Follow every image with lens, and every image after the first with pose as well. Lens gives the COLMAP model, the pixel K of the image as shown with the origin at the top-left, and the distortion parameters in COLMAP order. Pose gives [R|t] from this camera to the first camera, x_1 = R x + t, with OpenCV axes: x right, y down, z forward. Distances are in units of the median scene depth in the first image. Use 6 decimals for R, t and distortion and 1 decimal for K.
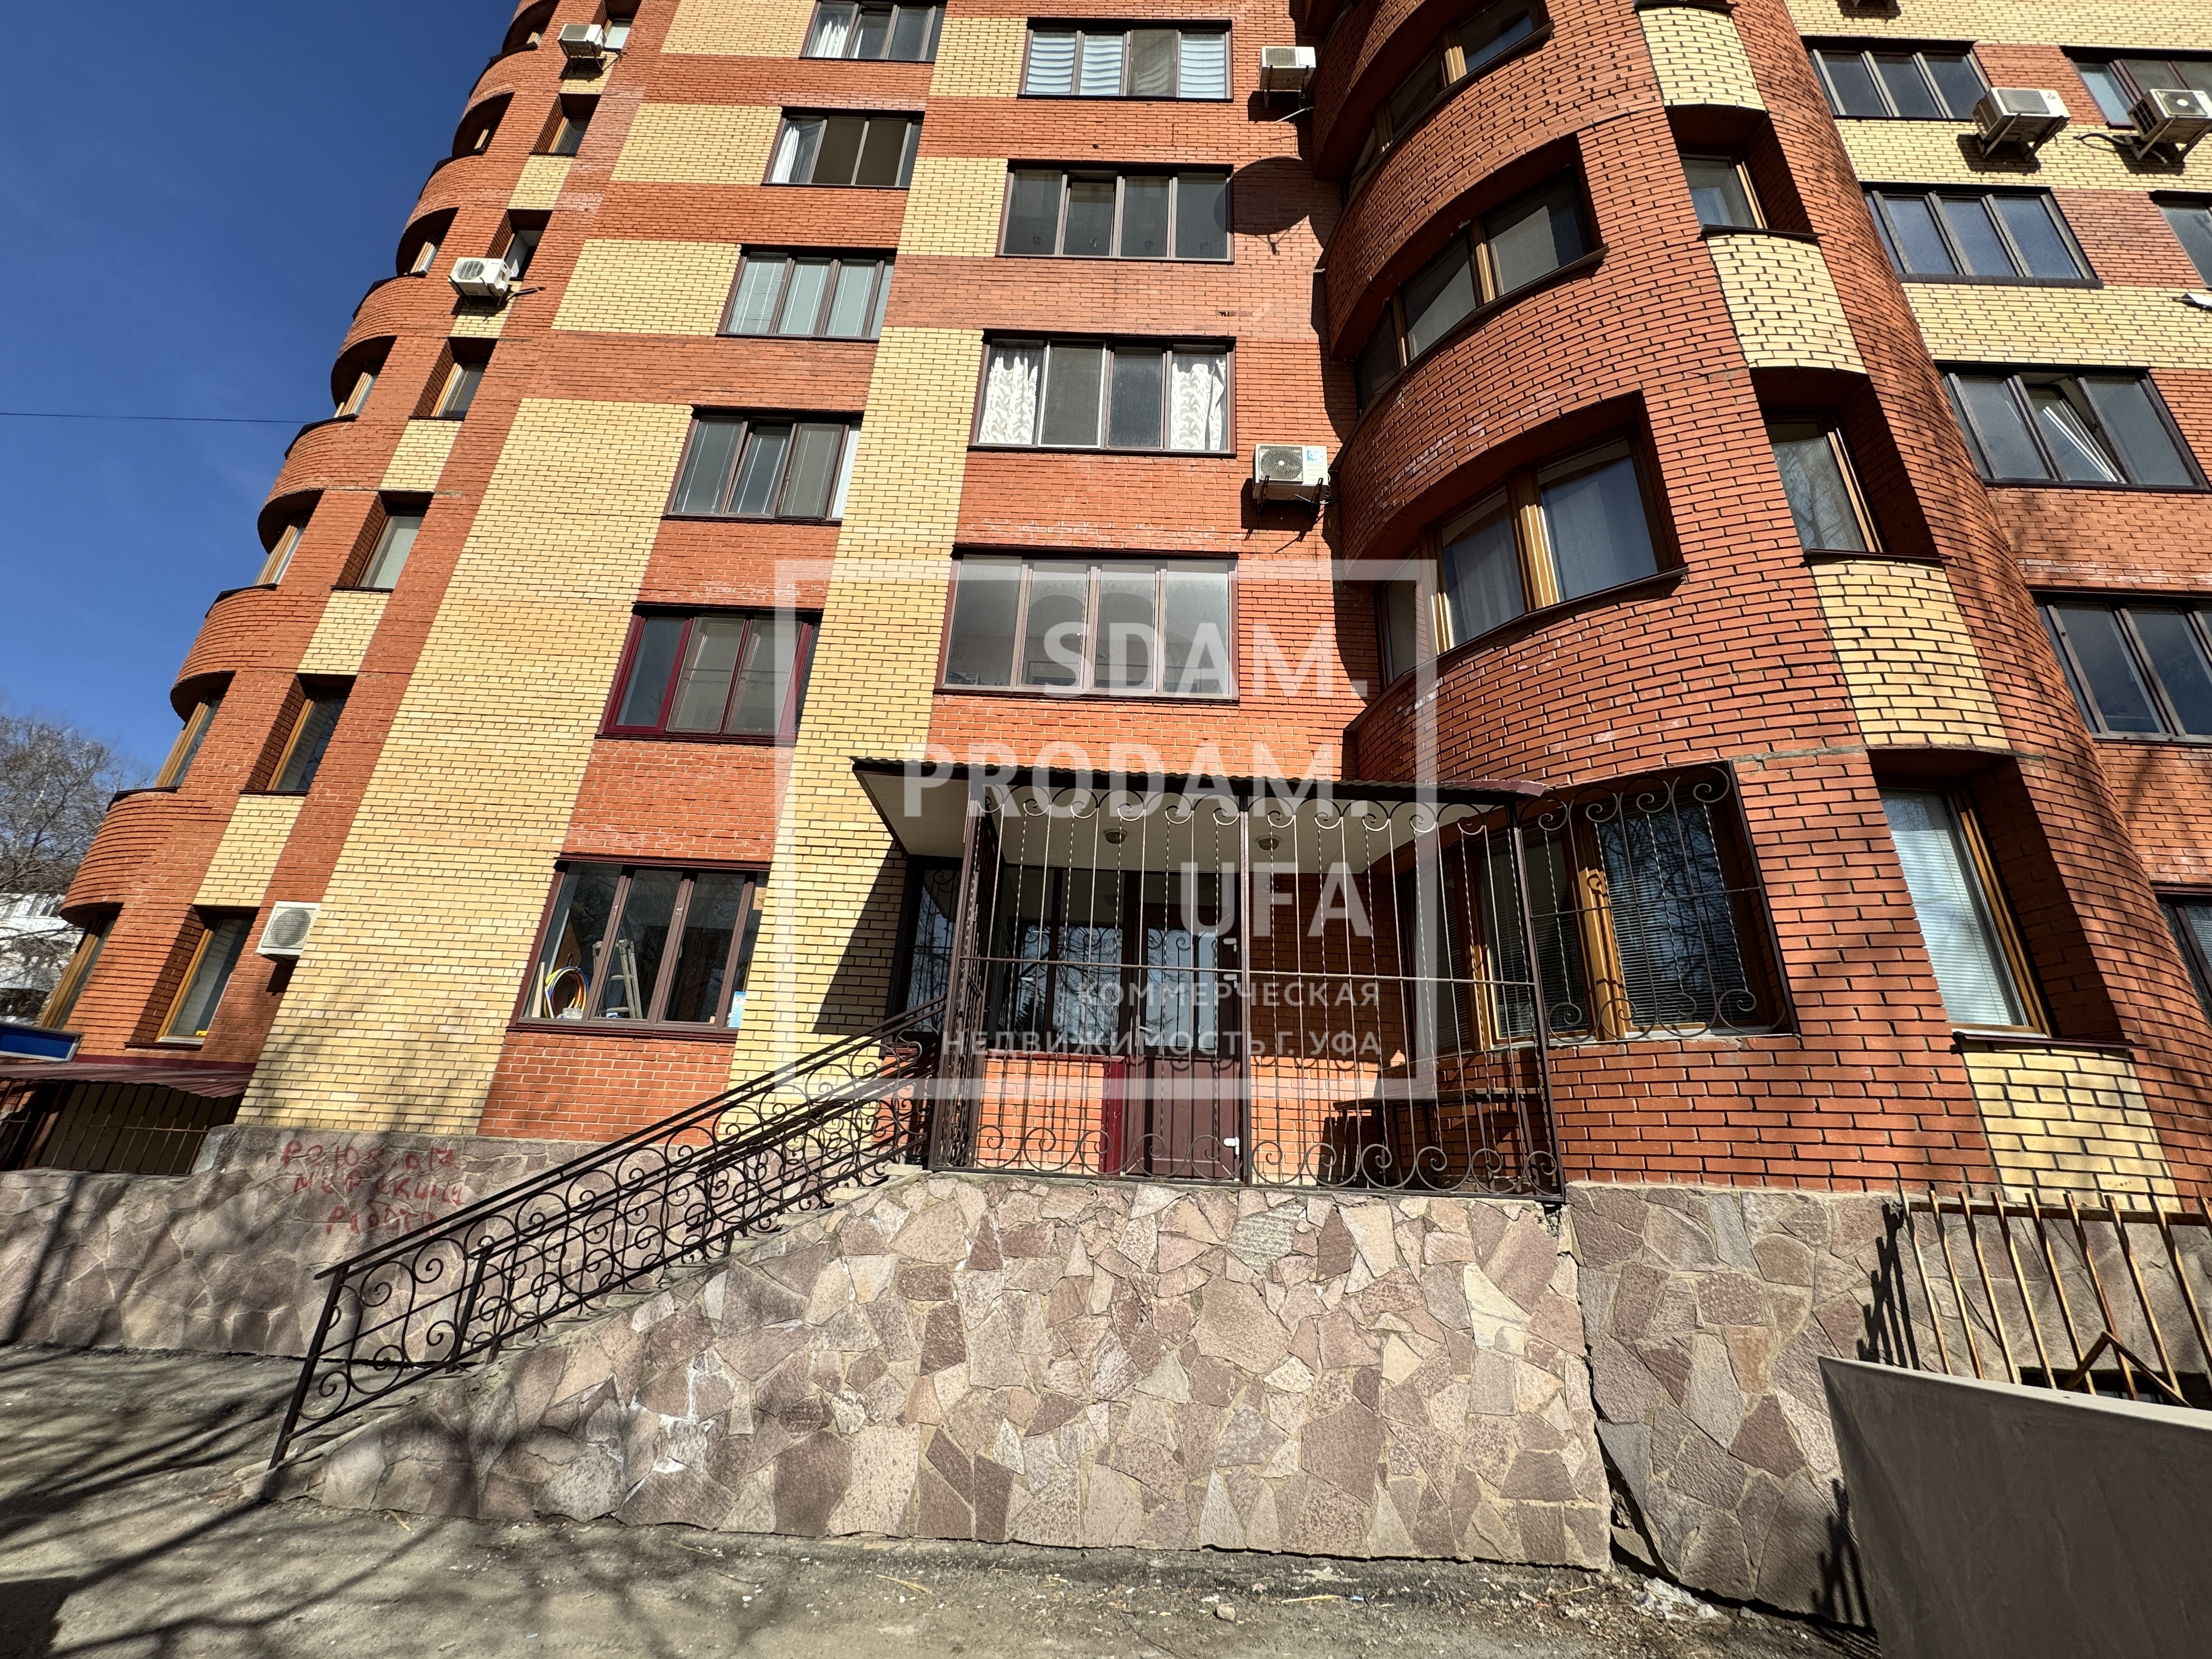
lens RADIAL K [[873.4, 0, 1112.6], [0, 873.4, 828.5], [0, 0, 1]] dist [0.004499, 0.000315]
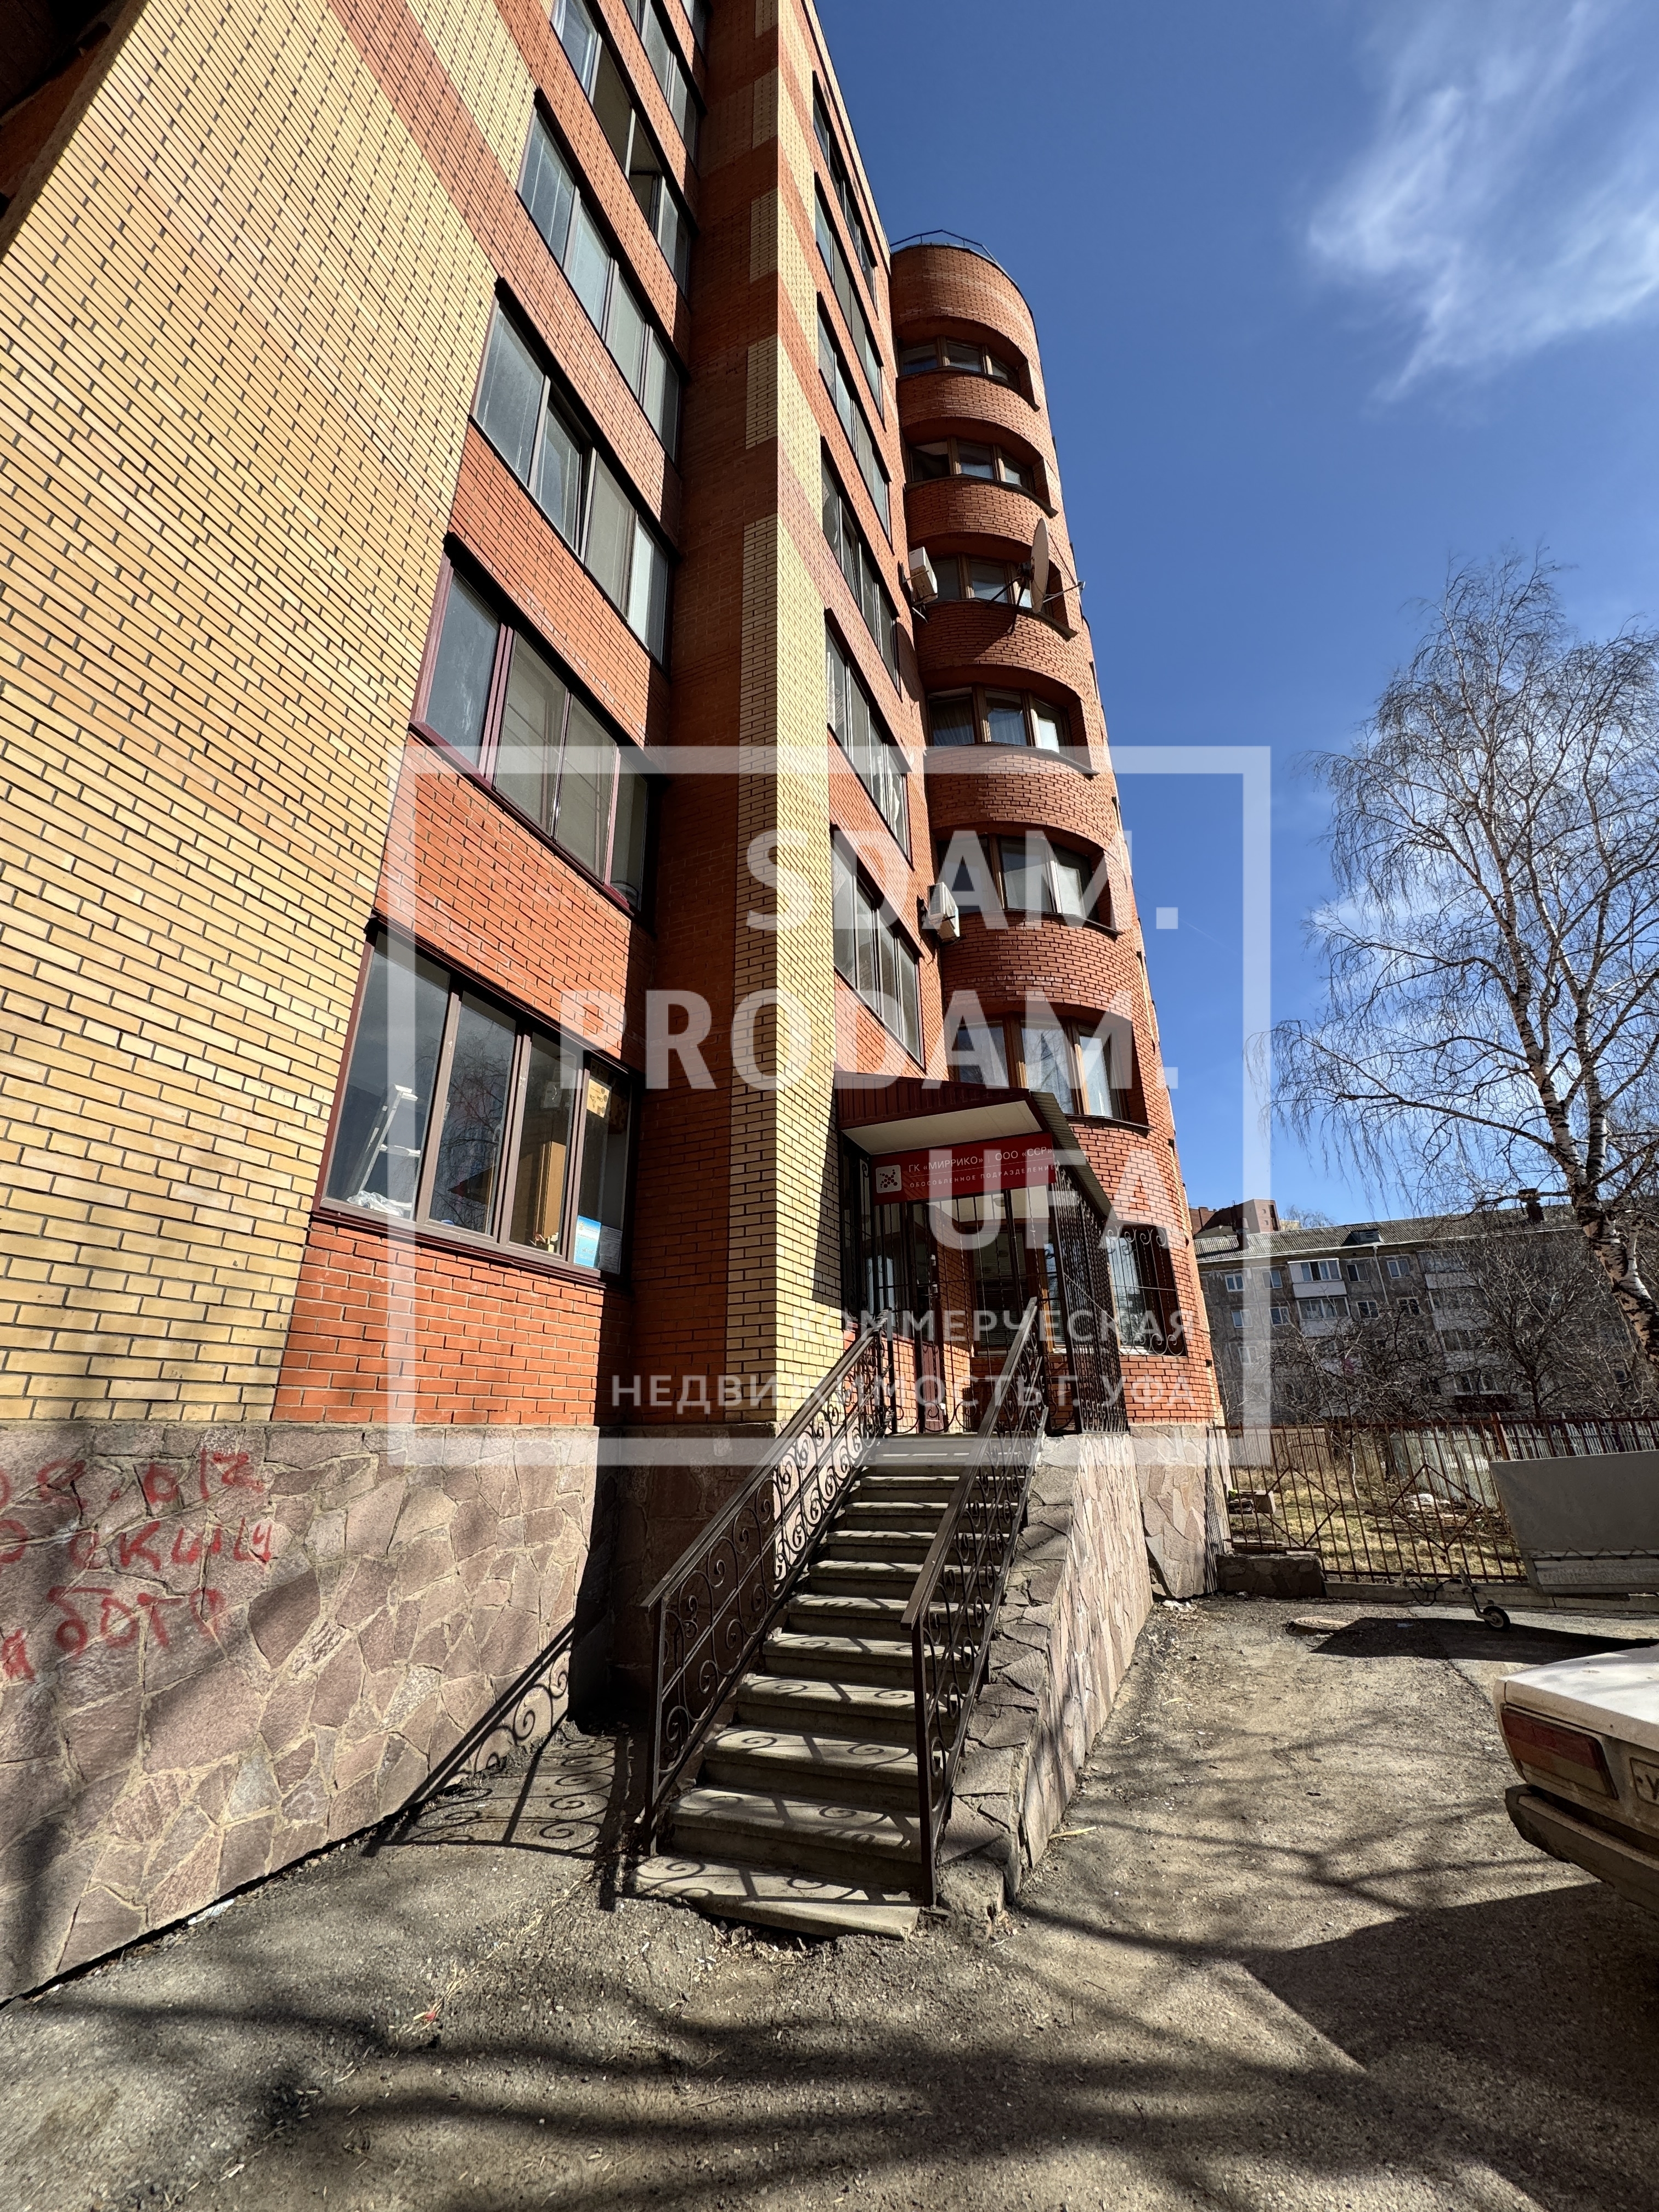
lens RADIAL K [[873.4, 0, 829.7], [0, 873.4, 1099.8], [0, 0, 1]] dist [0.004499, 0.000315]
pose [[0.392382, 0.285557, 0.874353, -1.133138], [-0.309816, 0.936073, -0.166679, 0.168675], [-0.866055, -0.205486, 0.455768, 0.552848]]
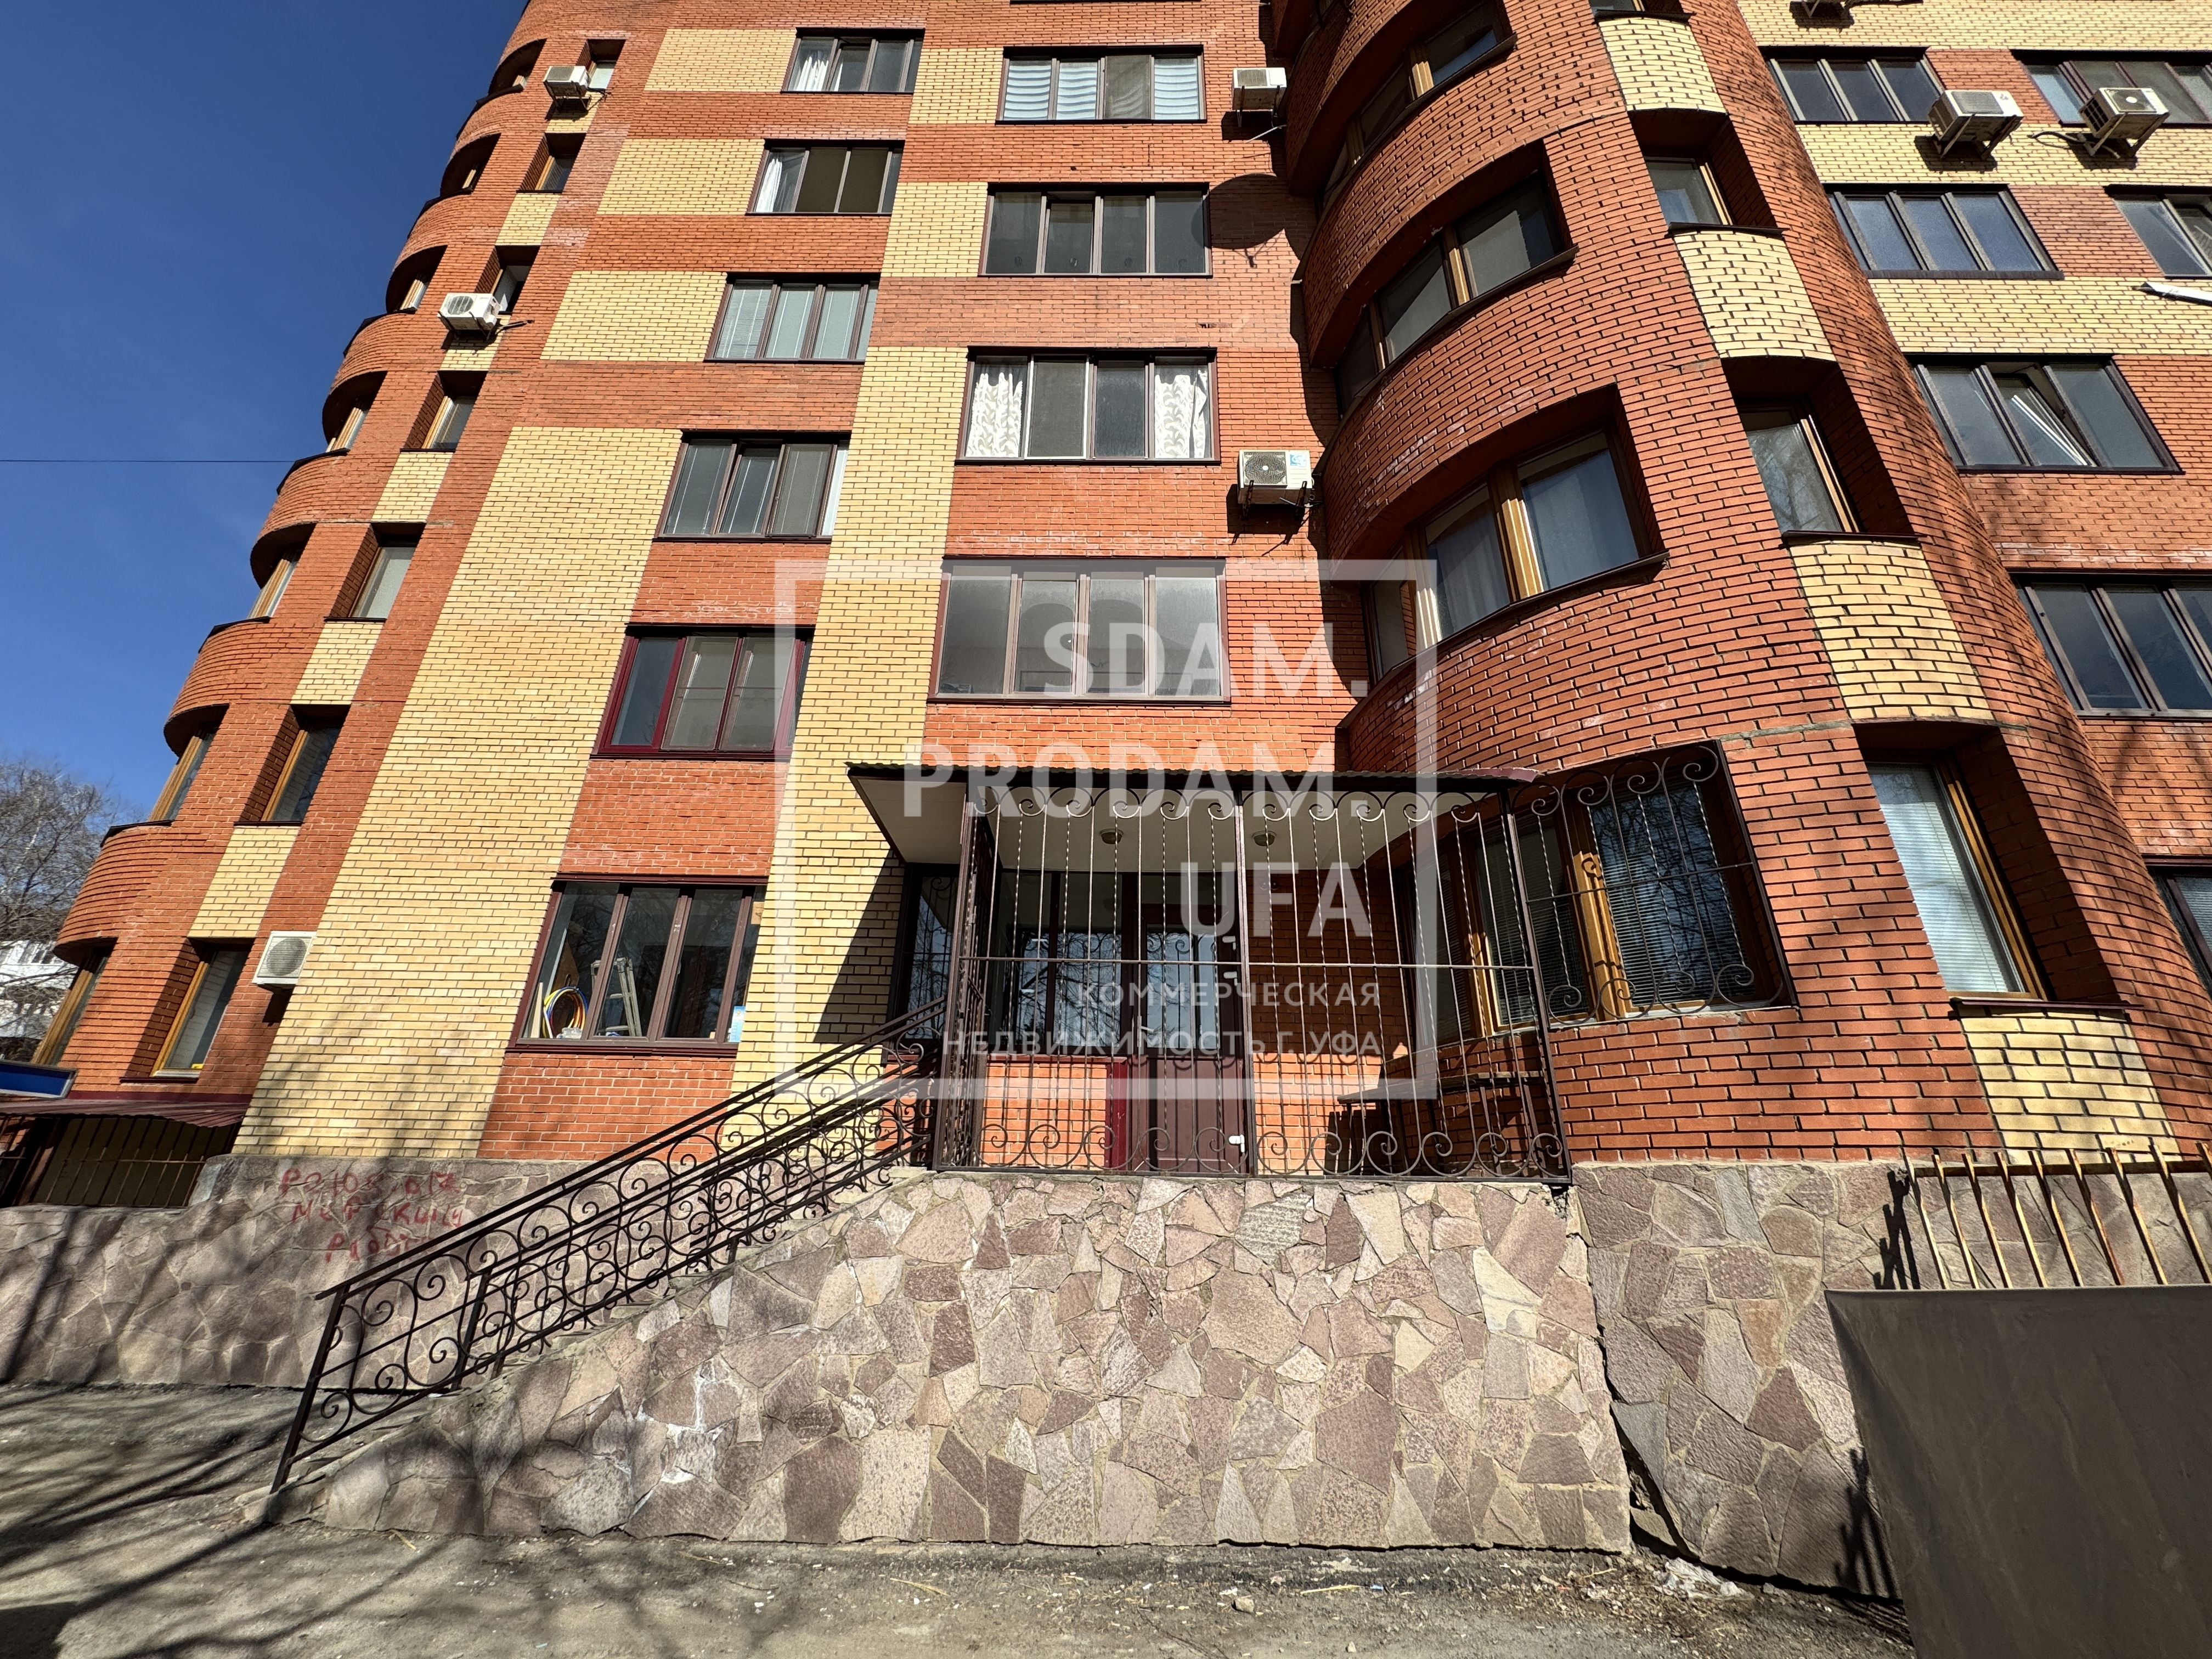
lens RADIAL K [[873.4, 0, 1111.9], [0, 873.4, 829.0], [0, 0, 1]] dist [0.004499, 0.000315]
pose [[0.999609, -0.027674, 0.004013, -0.000124], [0.027754, 0.999380, -0.021669, 0.019943], [-0.003410, 0.021772, 0.999757, -0.003307]]
